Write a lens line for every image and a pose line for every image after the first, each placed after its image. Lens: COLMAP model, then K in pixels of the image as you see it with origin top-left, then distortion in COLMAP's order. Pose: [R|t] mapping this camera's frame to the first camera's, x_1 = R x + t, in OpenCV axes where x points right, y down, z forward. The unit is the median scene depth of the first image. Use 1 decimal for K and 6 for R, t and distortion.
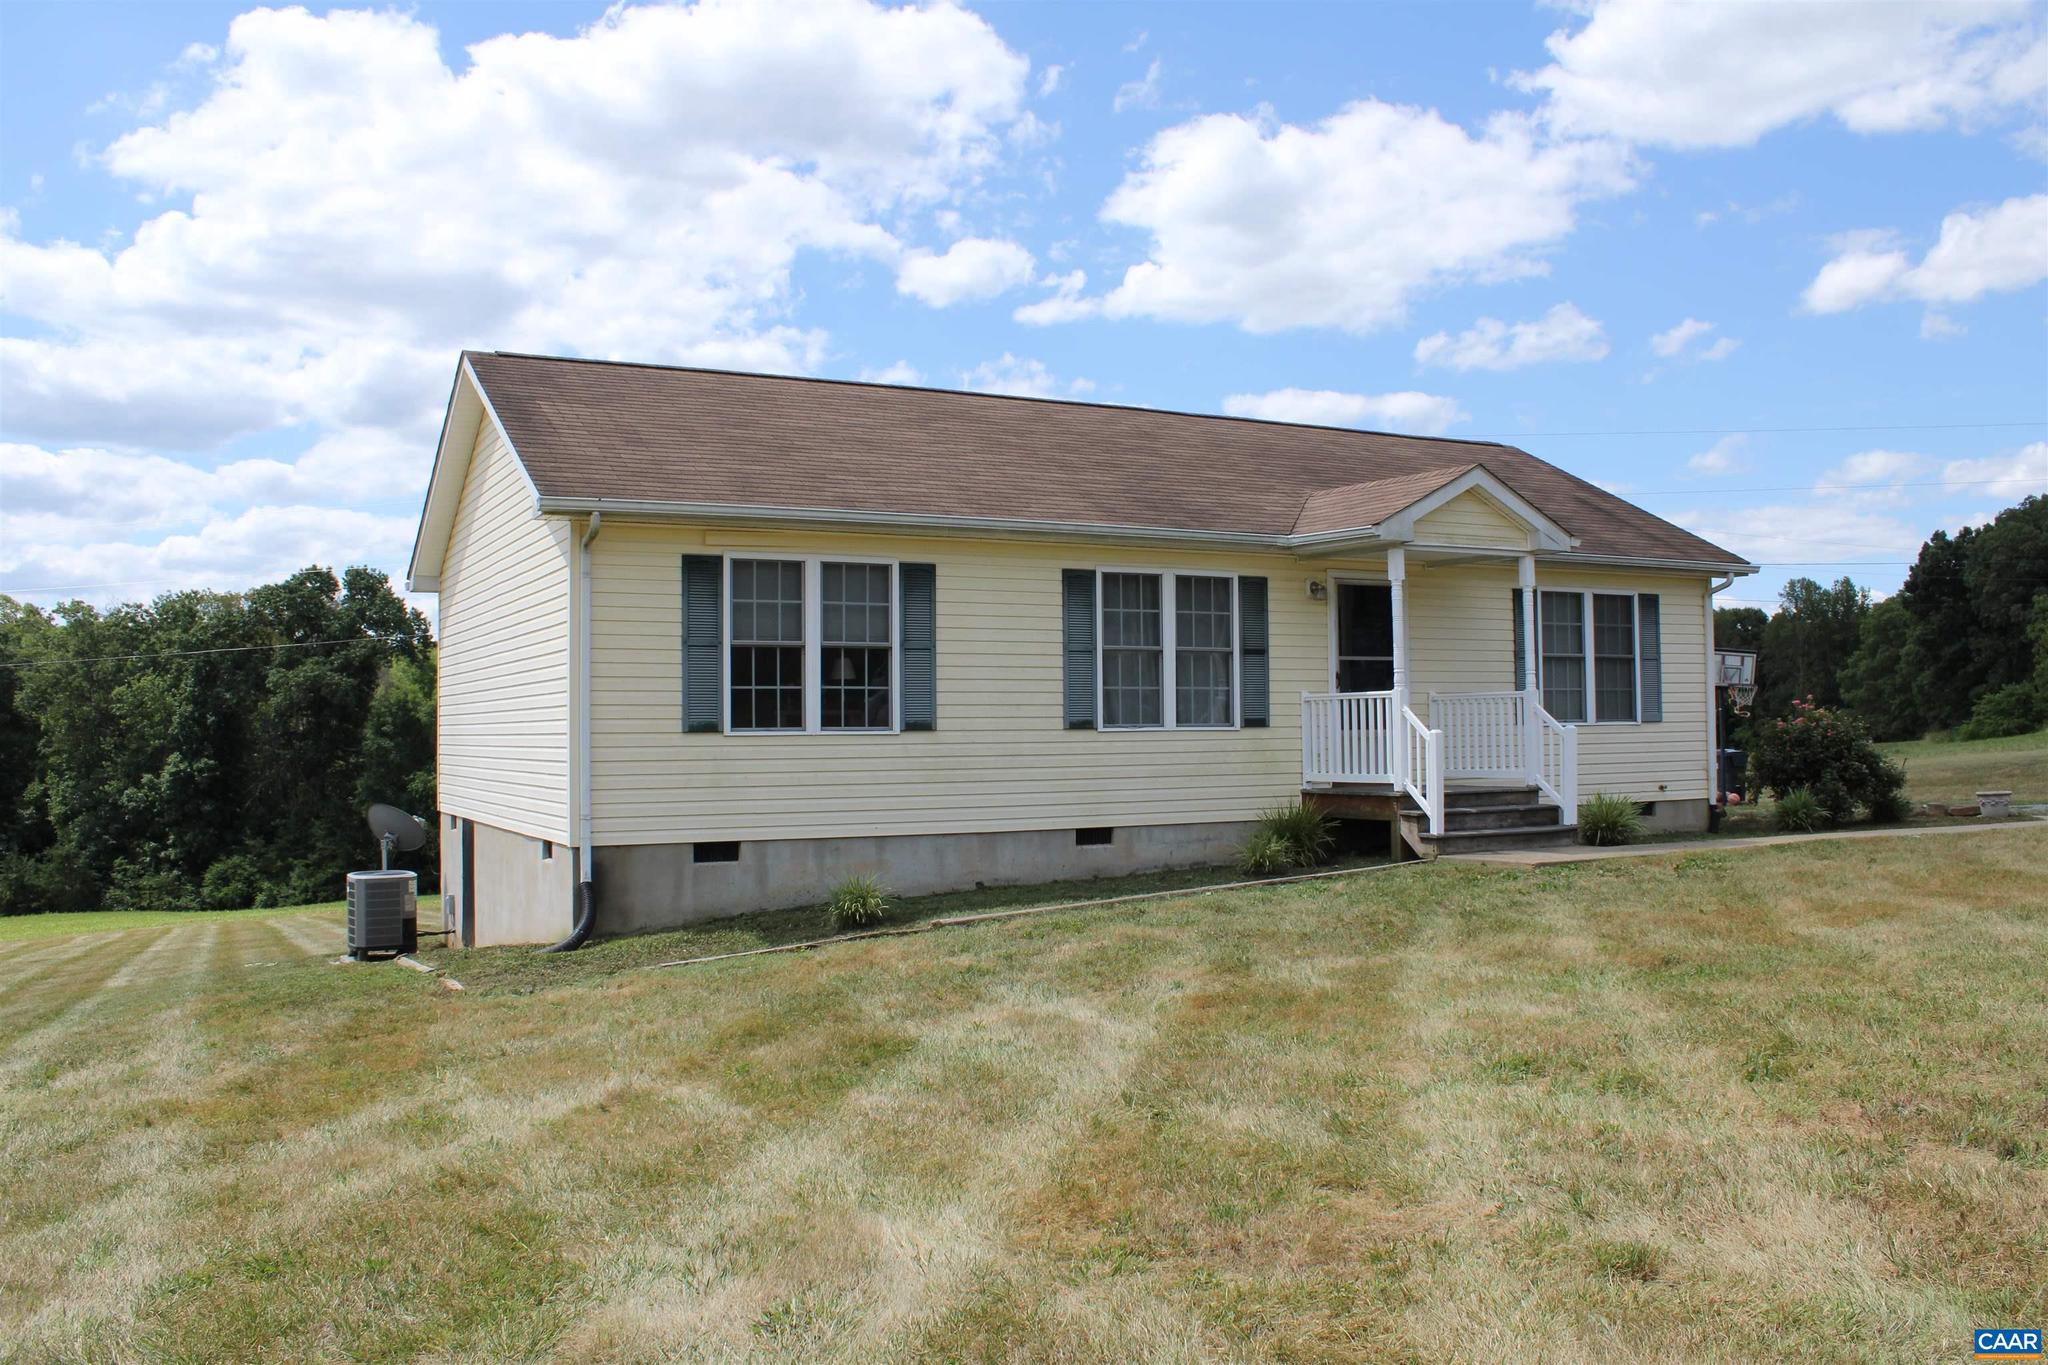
lens RADIAL K [[1703.1, 0, 1037.3], [0, 1703.1, 676.7], [0, 0, 1]] dist [-0.118639, 0.033200]
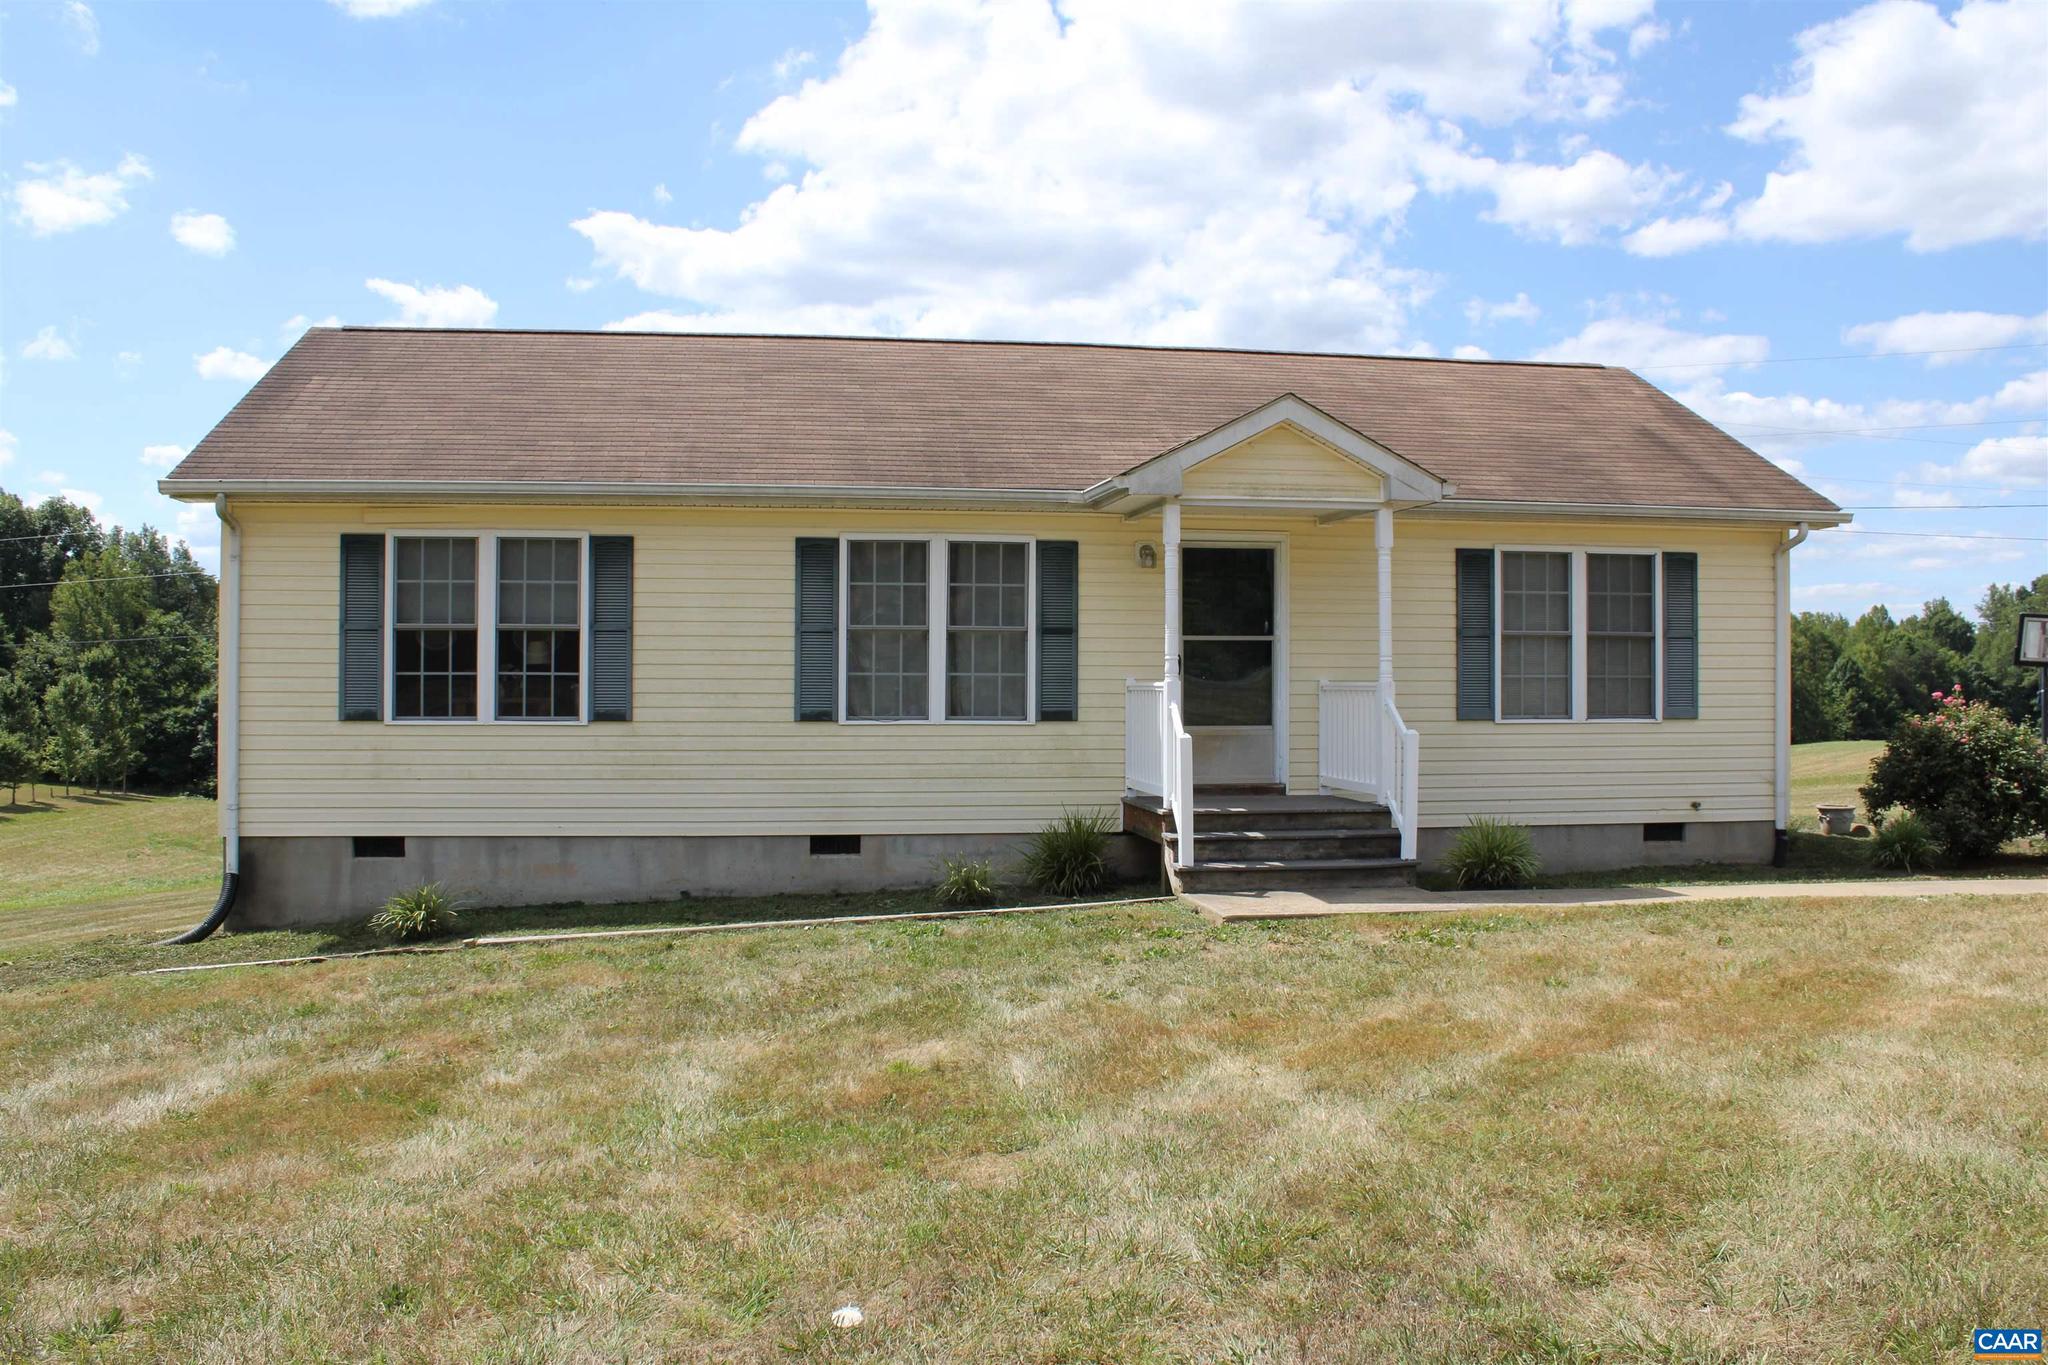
lens RADIAL K [[1703.1, 0, 1008.8], [0, 1703.1, 680.7], [0, 0, 1]] dist [-0.118639, 0.033200]
pose [[0.939714, 0.012552, -0.341731, 0.419062], [-0.001441, 0.999463, 0.032746, -0.019037], [0.341958, -0.030280, 0.939227, 0.218982]]
